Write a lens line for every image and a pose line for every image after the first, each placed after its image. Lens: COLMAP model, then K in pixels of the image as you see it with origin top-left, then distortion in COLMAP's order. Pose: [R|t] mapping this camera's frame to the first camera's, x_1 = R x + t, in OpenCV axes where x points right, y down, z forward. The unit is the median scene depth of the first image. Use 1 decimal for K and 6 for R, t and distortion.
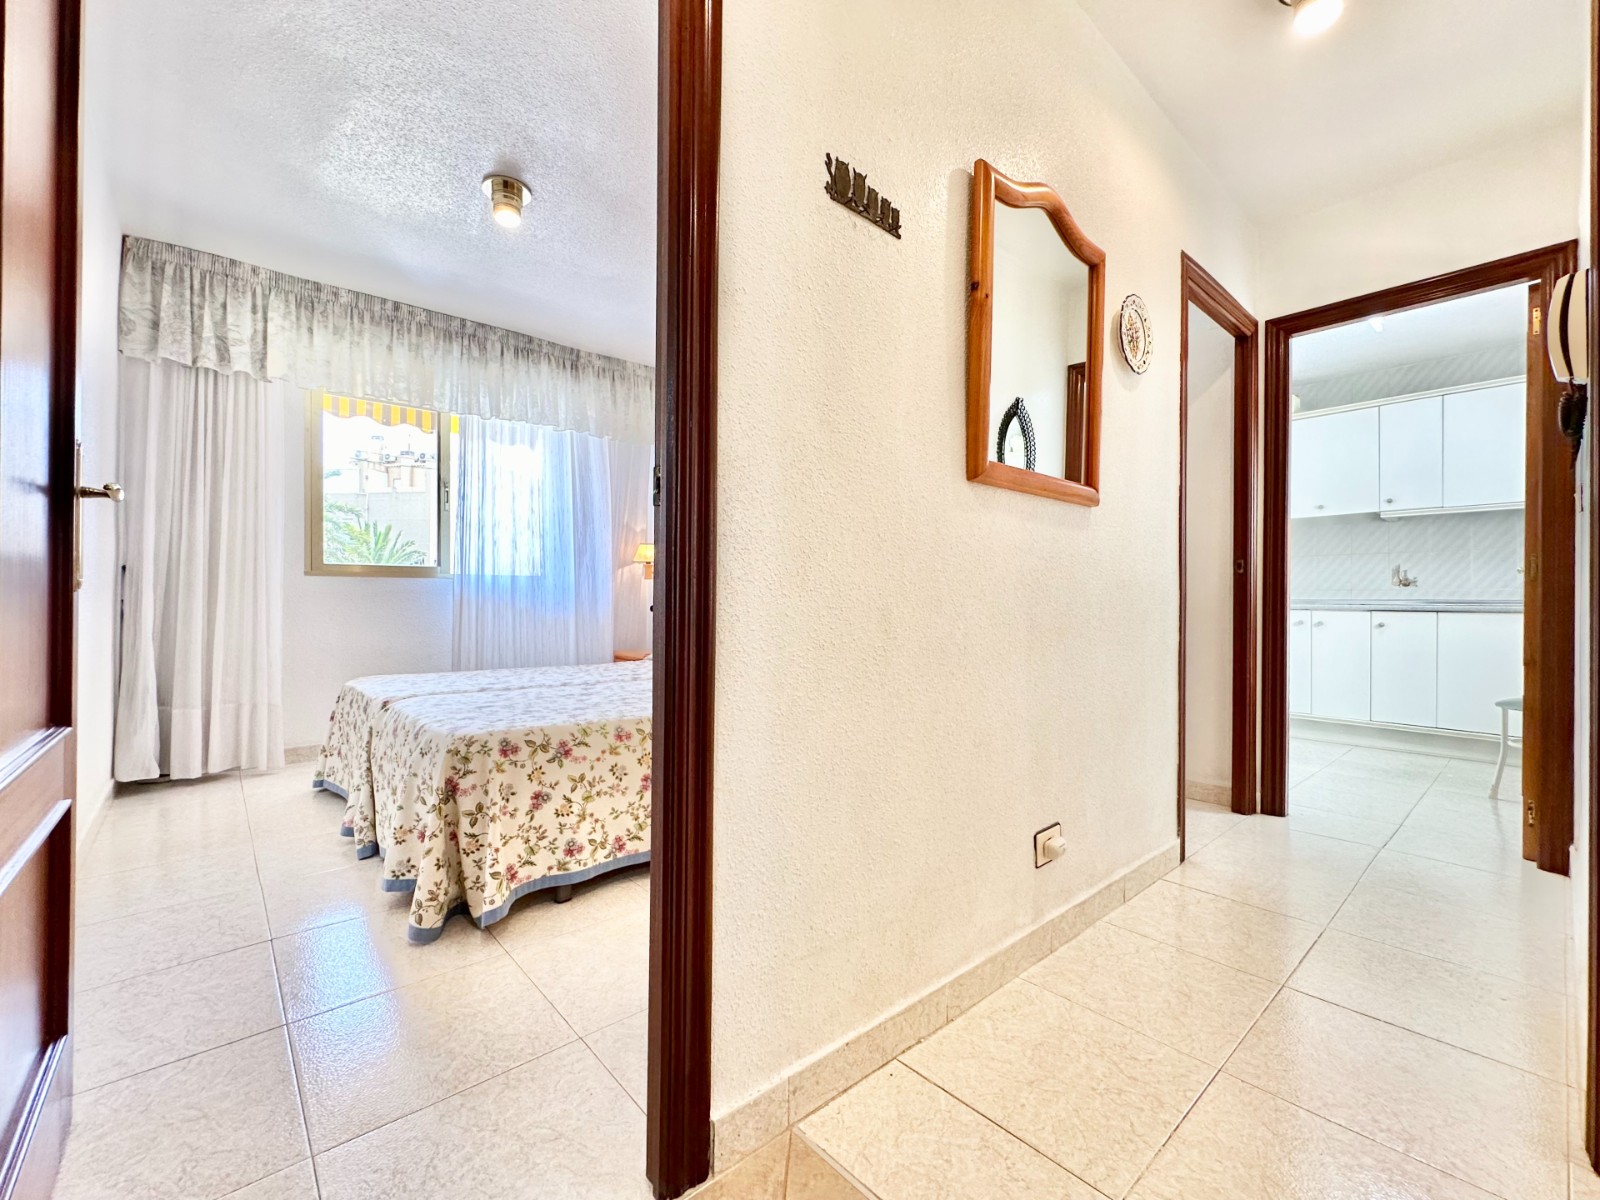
lens RADIAL K [[664.6, 0, 801.5], [0, 664.6, 602.4], [0, 0, 1]] dist [-0.000071, 0.000612]
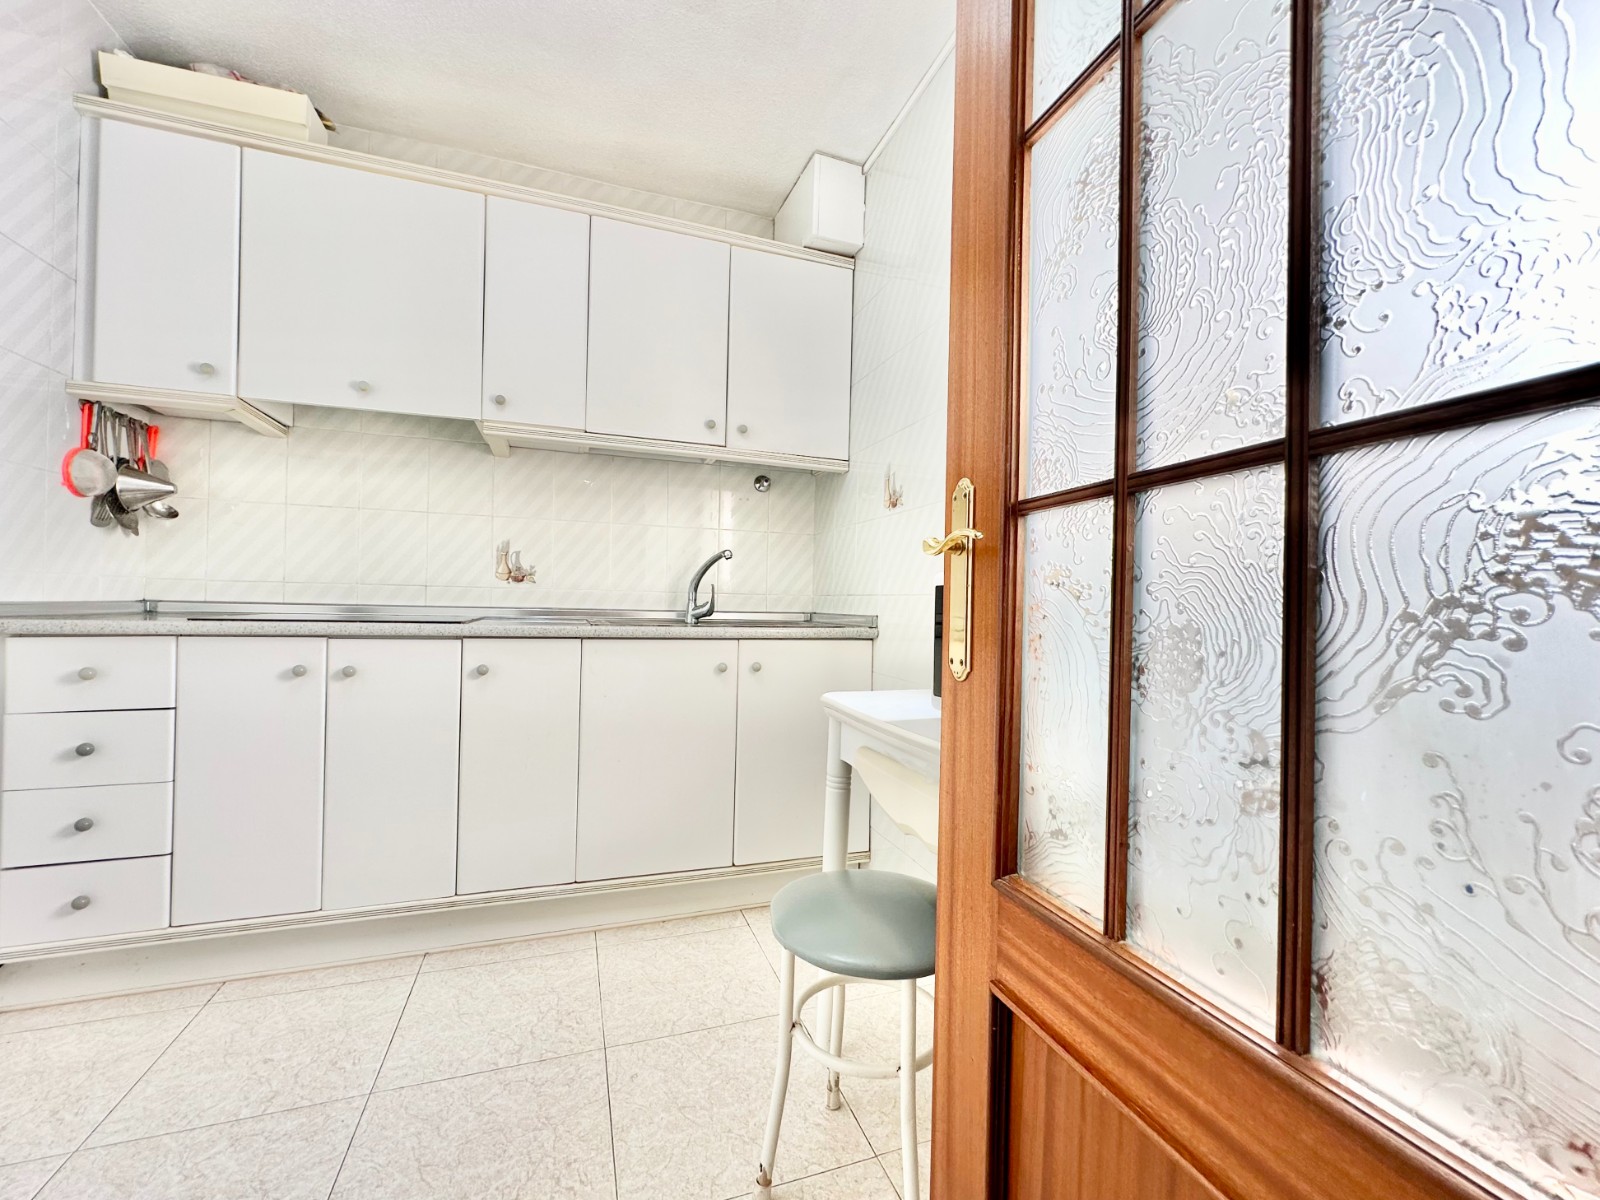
lens RADIAL K [[664.6, 0, 809.1], [0, 664.6, 599.4], [0, 0, 1]] dist [-0.000071, 0.000612]
pose [[0.359599, 0.007998, 0.933073, 0.517404], [-0.020246, 0.999795, -0.000767, -0.015150], [-0.932887, -0.018615, 0.359687, 0.614389]]
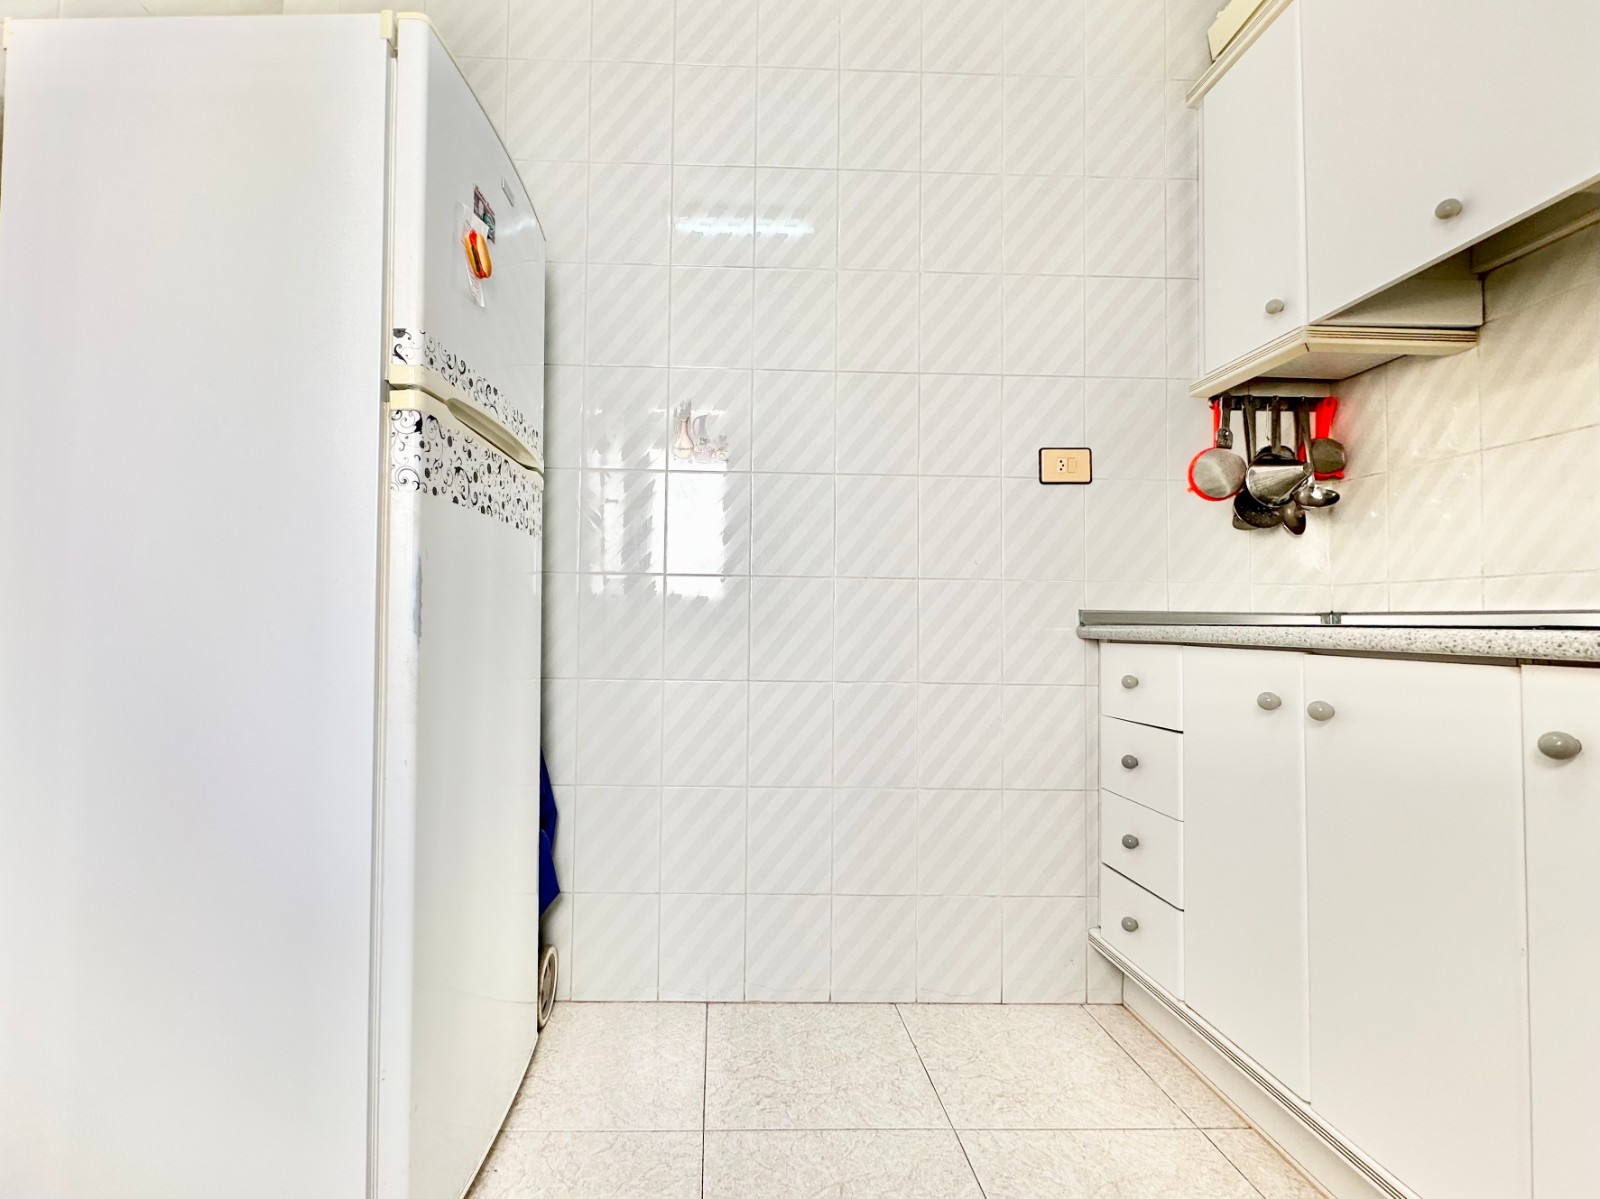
lens RADIAL K [[726.1, 0, 705.9], [0, 726.1, 592.3], [0, 0, 1]] dist [-0.001092, -0.000994]
pose [[0.765660, -0.019207, -0.642959, 0.780612], [-0.010802, 0.999029, -0.042708, 0.004304], [0.643155, 0.039645, 0.764709, 0.676935]]
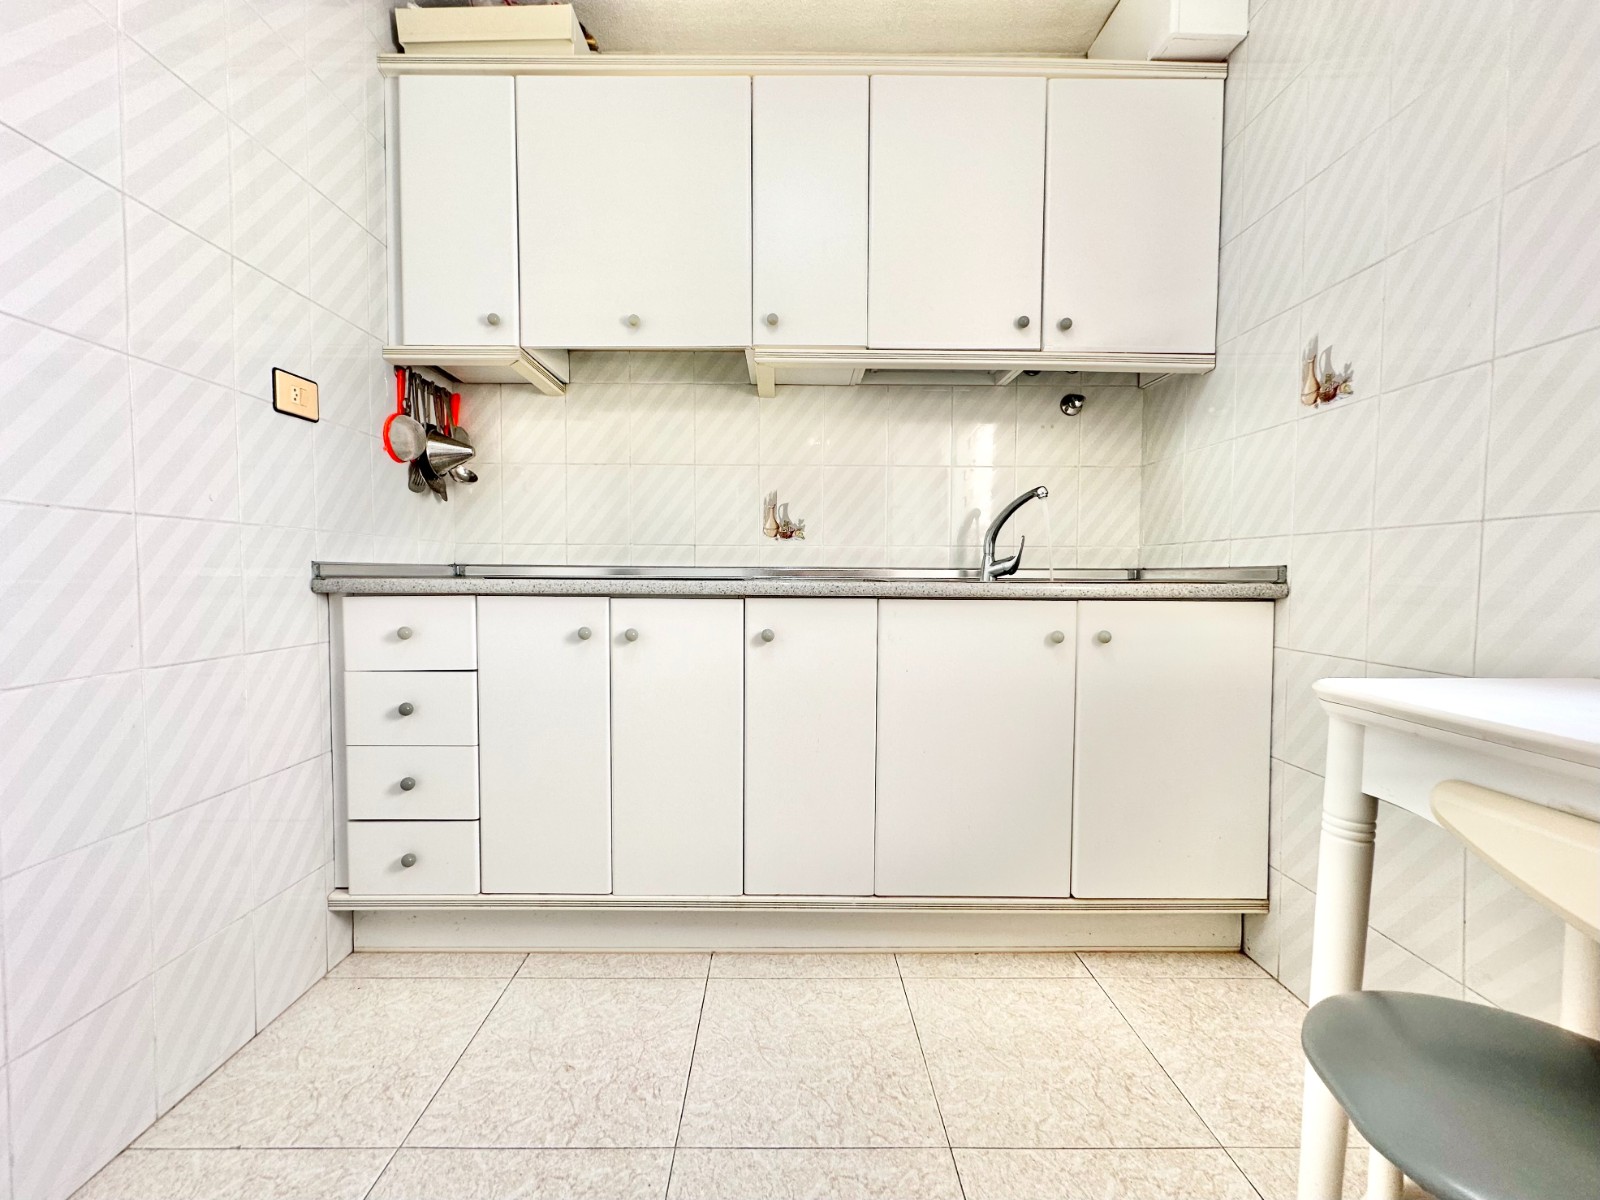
lens RADIAL K [[664.6, 0, 804.7], [0, 664.6, 599.2], [0, 0, 1]] dist [-0.000071, 0.000612]
pose [[0.637164, -0.032485, 0.770044, 0.574976], [-0.002598, 0.999015, 0.044295, -0.002136], [-0.770724, -0.030224, 0.636452, 0.714448]]
